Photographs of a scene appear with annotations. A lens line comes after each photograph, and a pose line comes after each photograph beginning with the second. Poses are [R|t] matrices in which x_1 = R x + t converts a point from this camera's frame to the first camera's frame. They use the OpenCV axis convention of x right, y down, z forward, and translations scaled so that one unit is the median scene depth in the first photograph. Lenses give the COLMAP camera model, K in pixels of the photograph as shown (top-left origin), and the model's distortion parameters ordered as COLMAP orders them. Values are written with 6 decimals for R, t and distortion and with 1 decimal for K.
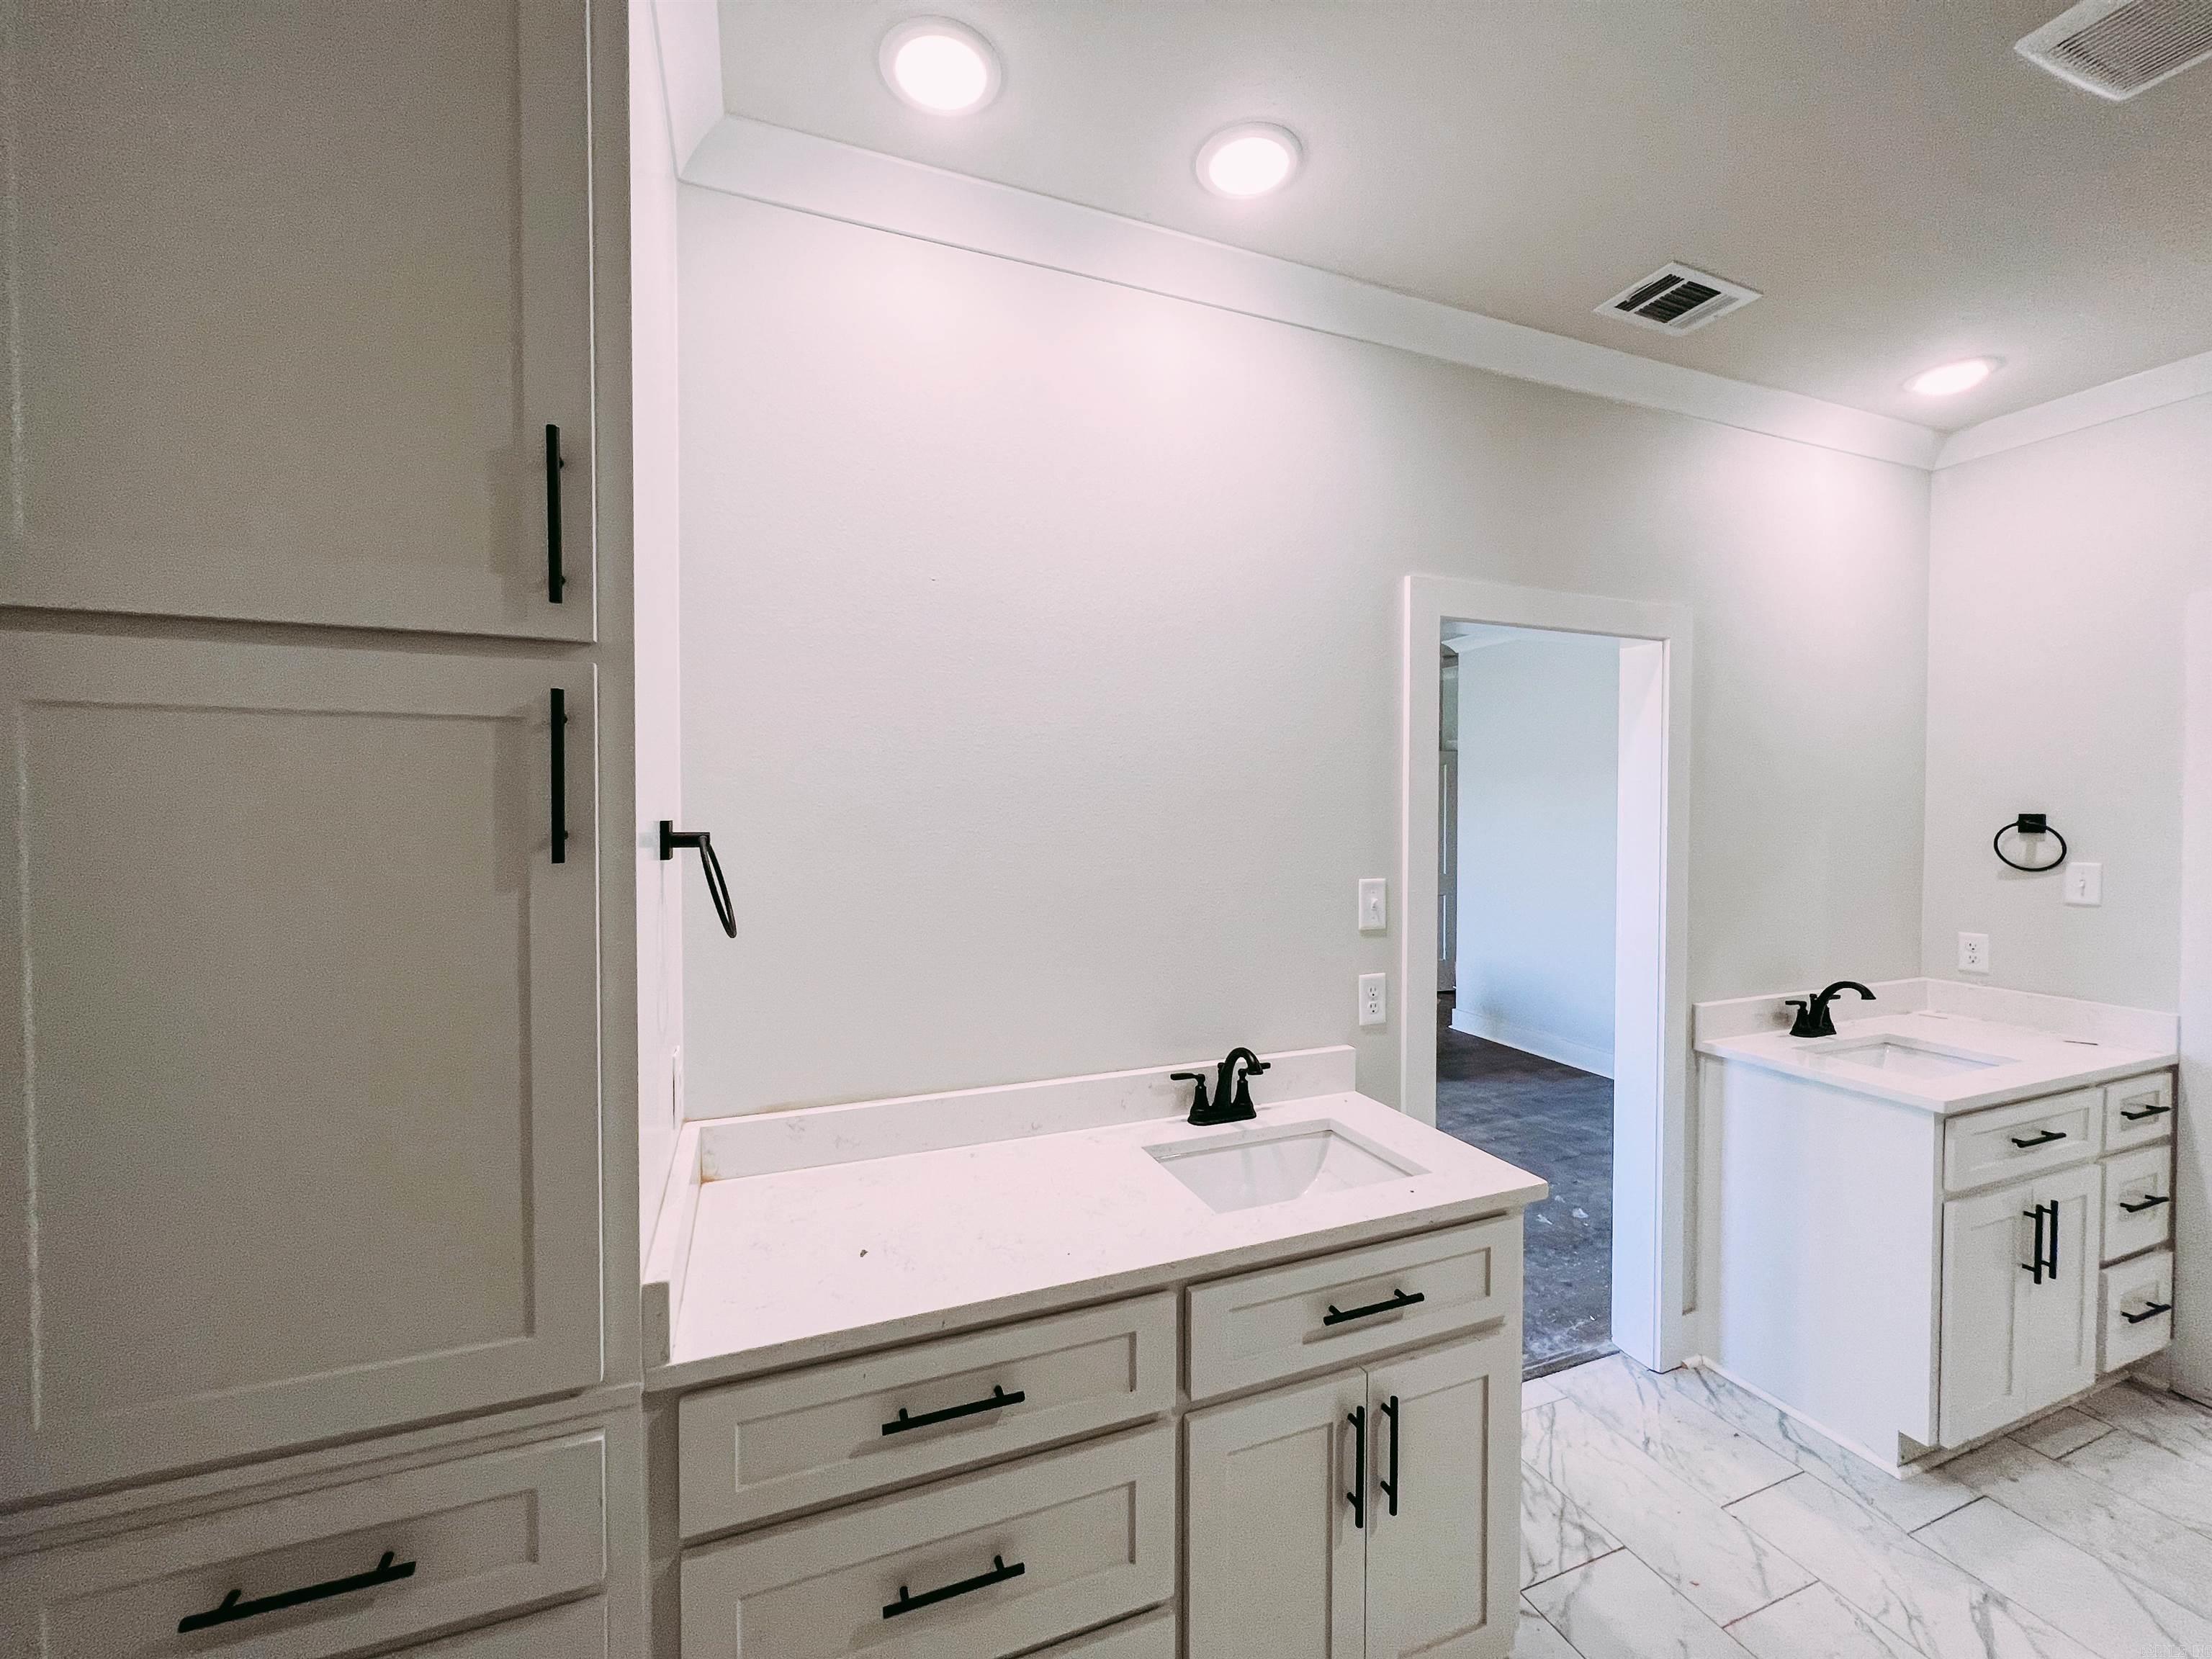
lens RADIAL K [[883.6, 0, 1102.2], [0, 883.6, 830.9], [0, 0, 1]] dist [-0.001665, 0.000224]
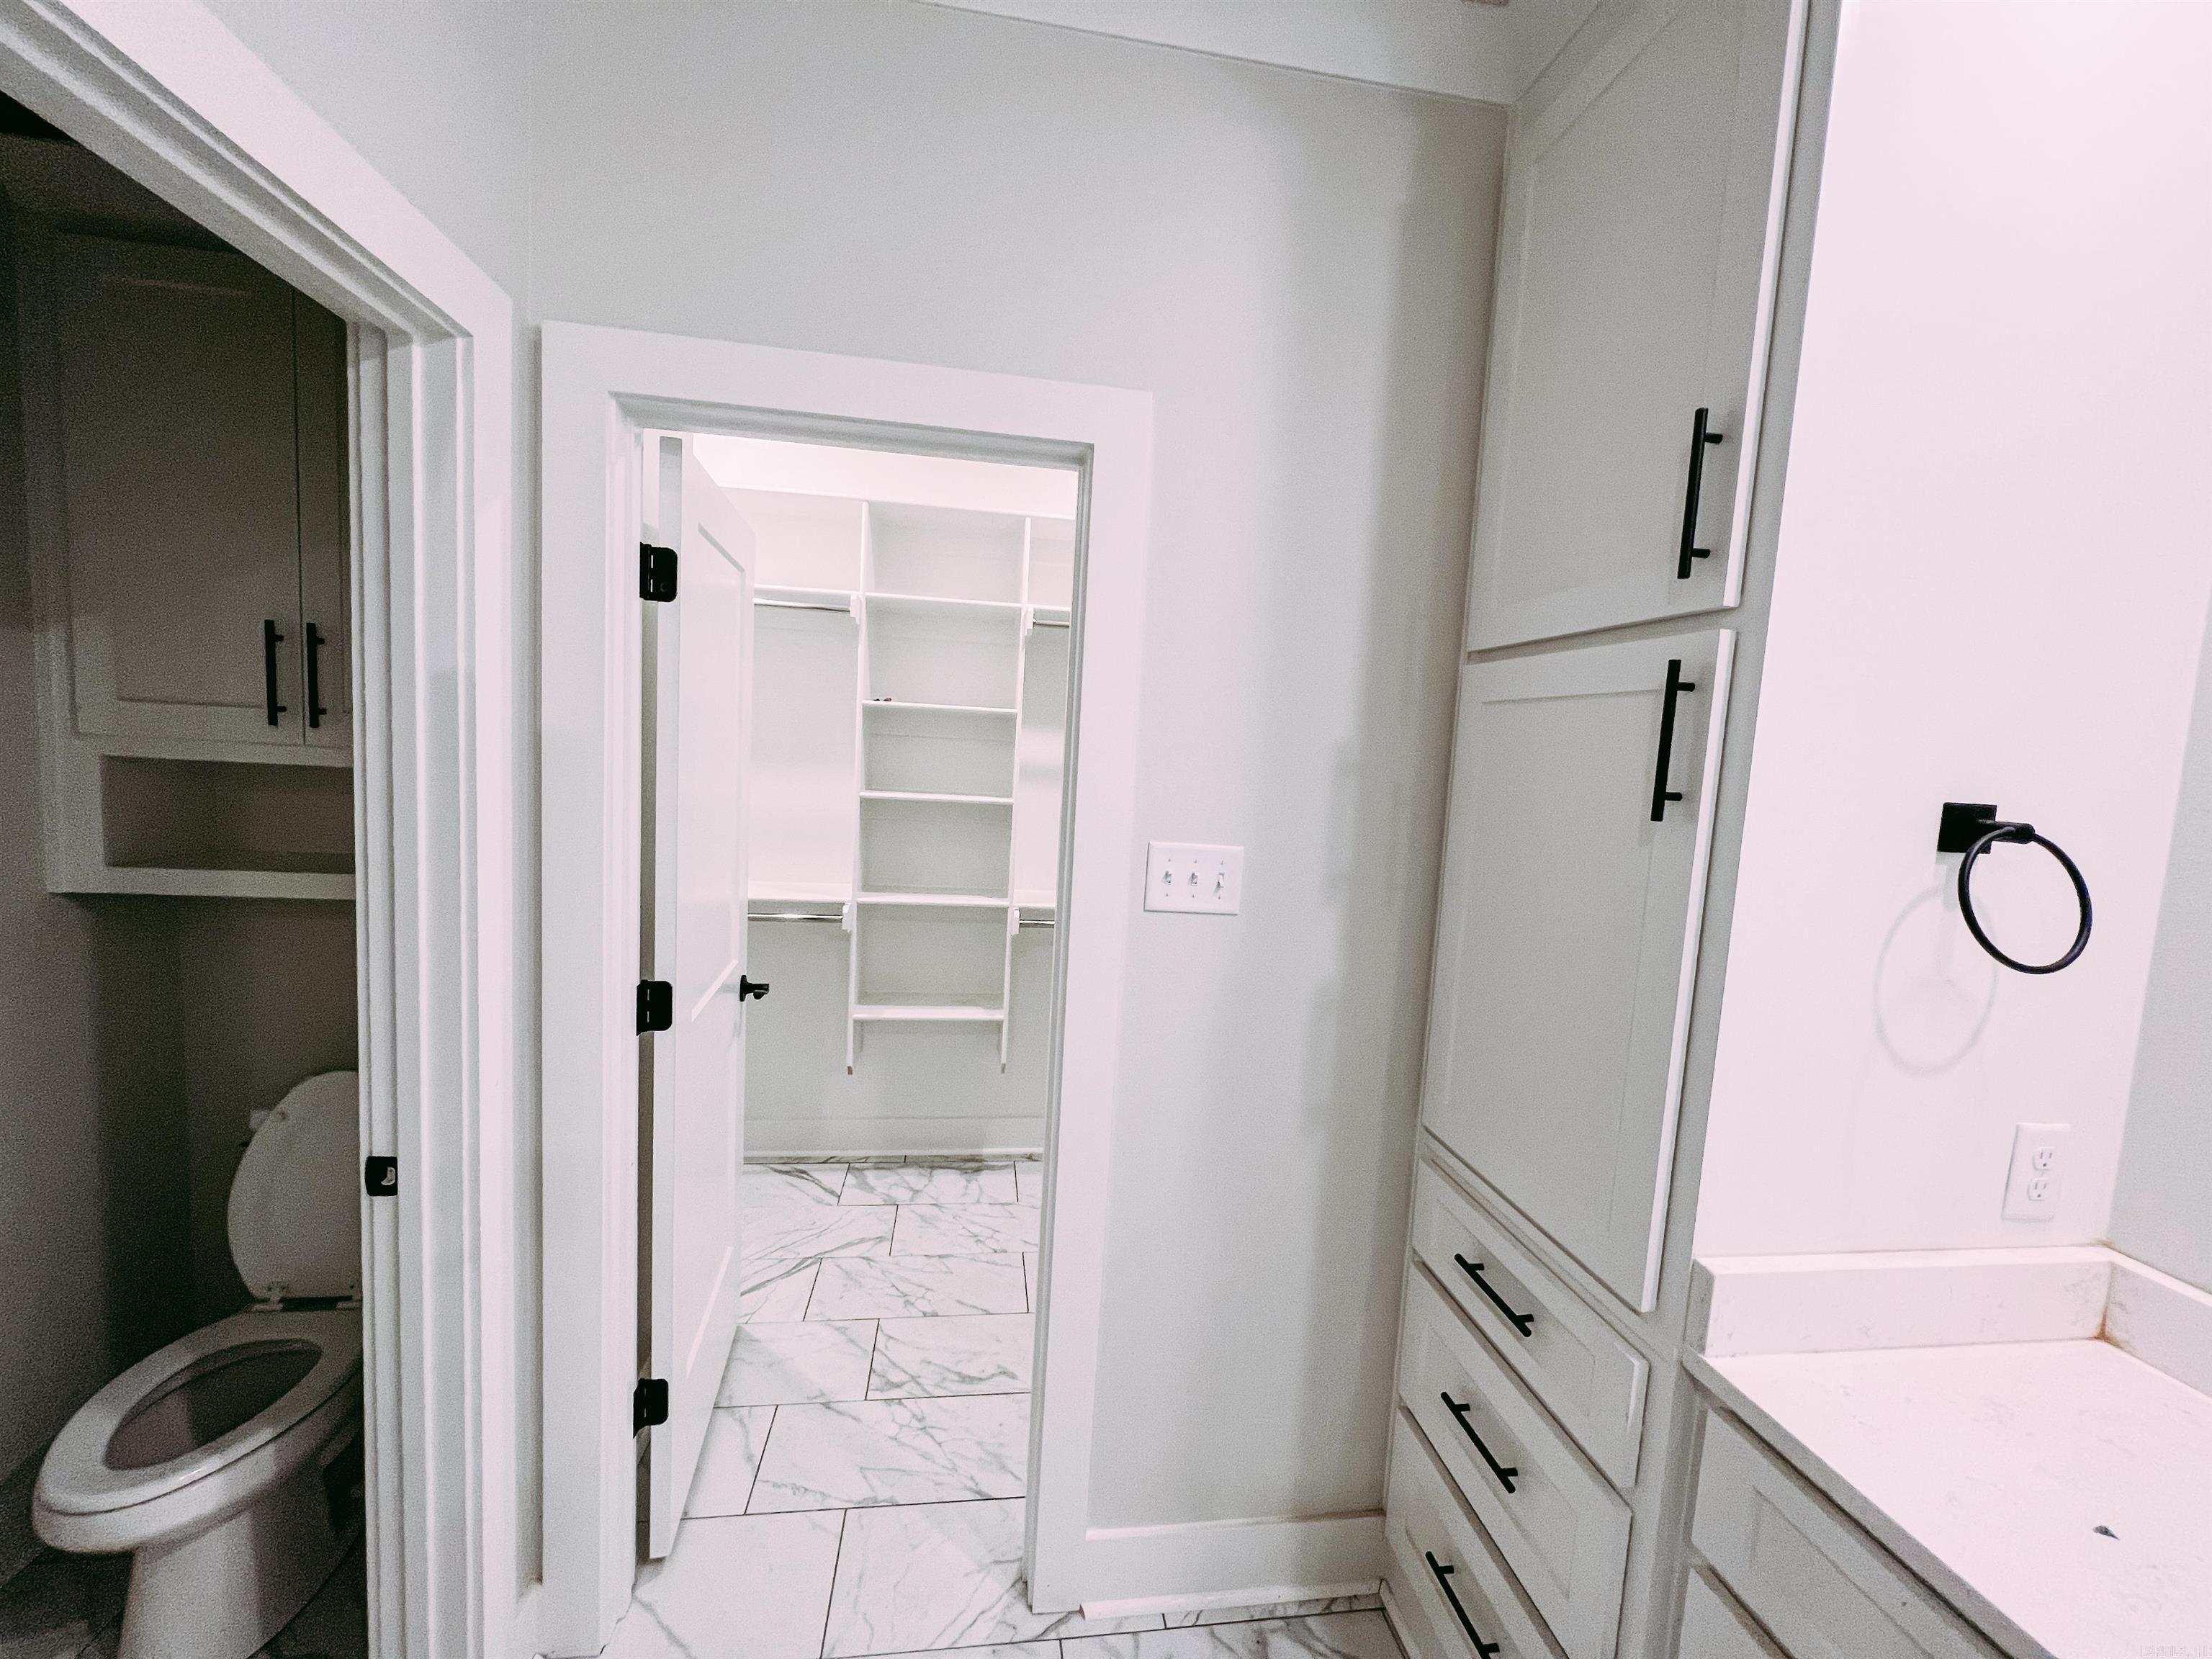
lens RADIAL K [[883.6, 0, 1101.2], [0, 883.6, 830.6], [0, 0, 1]] dist [-0.001665, 0.000224]
pose [[-0.231856, 0.074926, -0.969860, 0.540931], [-0.076826, 0.992504, 0.095041, -0.003171], [0.969711, 0.096547, -0.224362, 0.526078]]
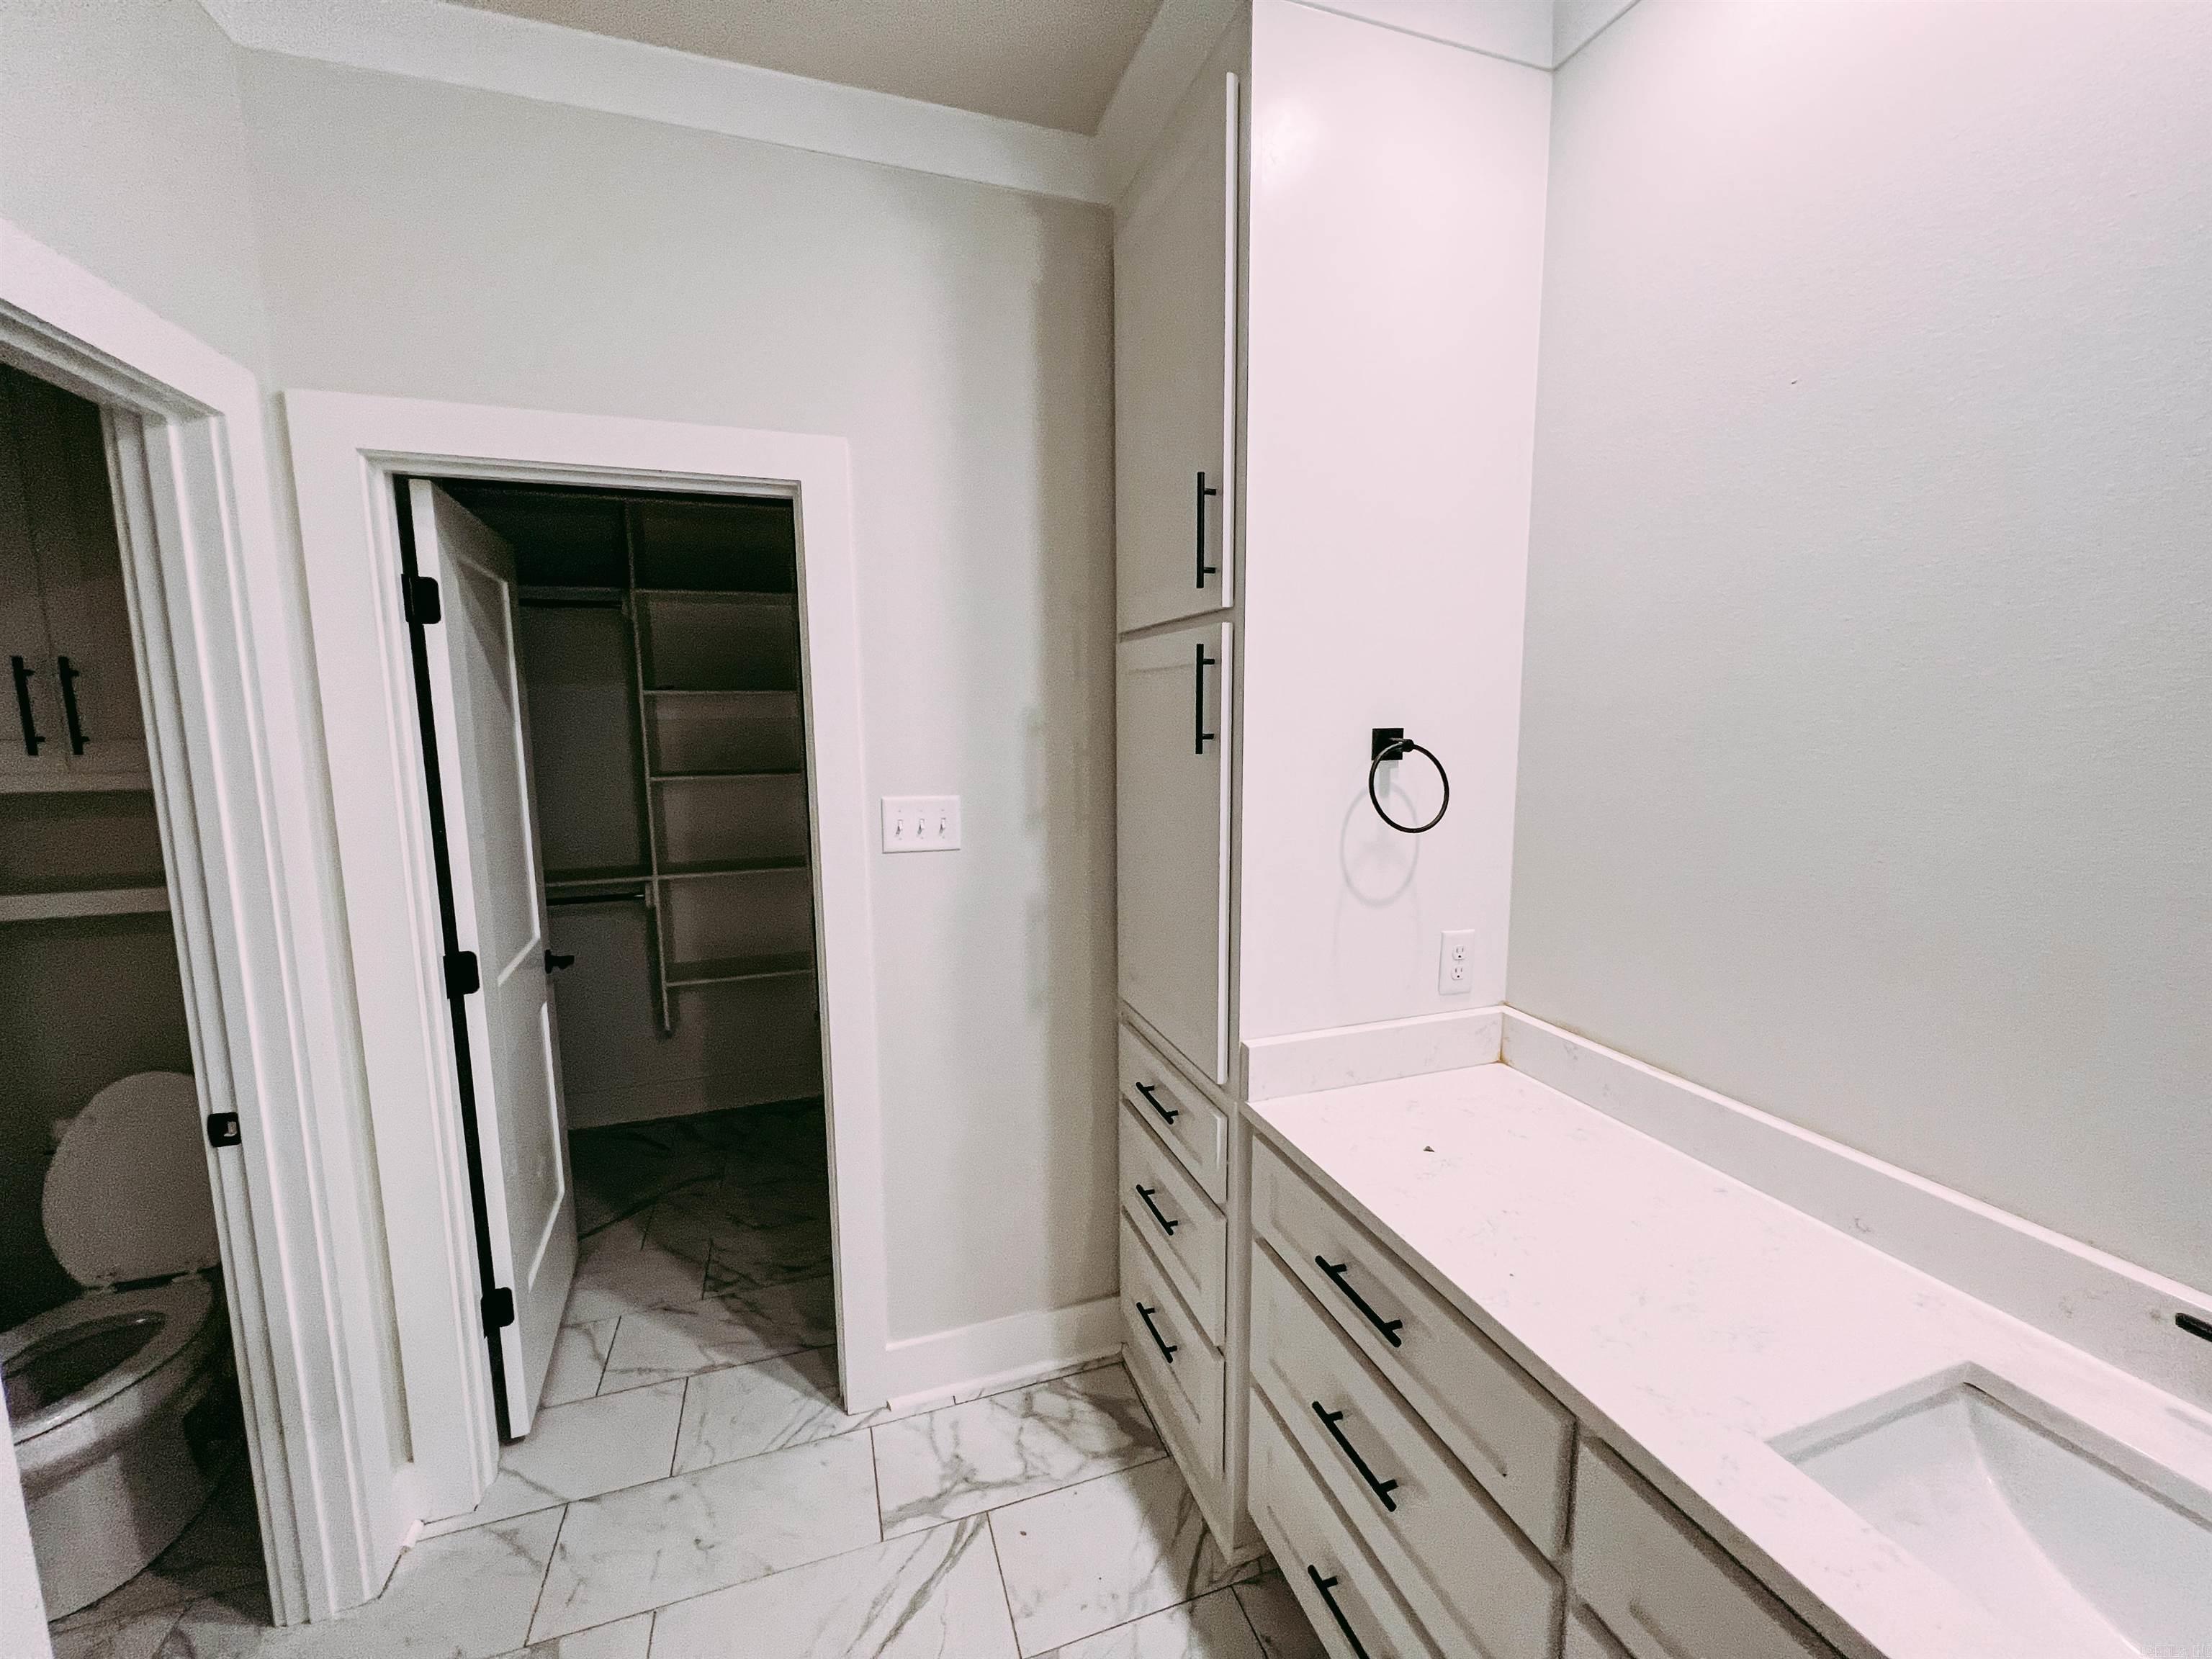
lens RADIAL K [[883.6, 0, 1103.2], [0, 883.6, 830.5], [0, 0, 1]] dist [-0.001665, 0.000224]
pose [[-0.050413, 0.130031, -0.990228, 0.900961], [-0.013127, 0.991316, 0.130842, -0.031080], [0.998642, 0.019595, -0.048268, 0.819239]]
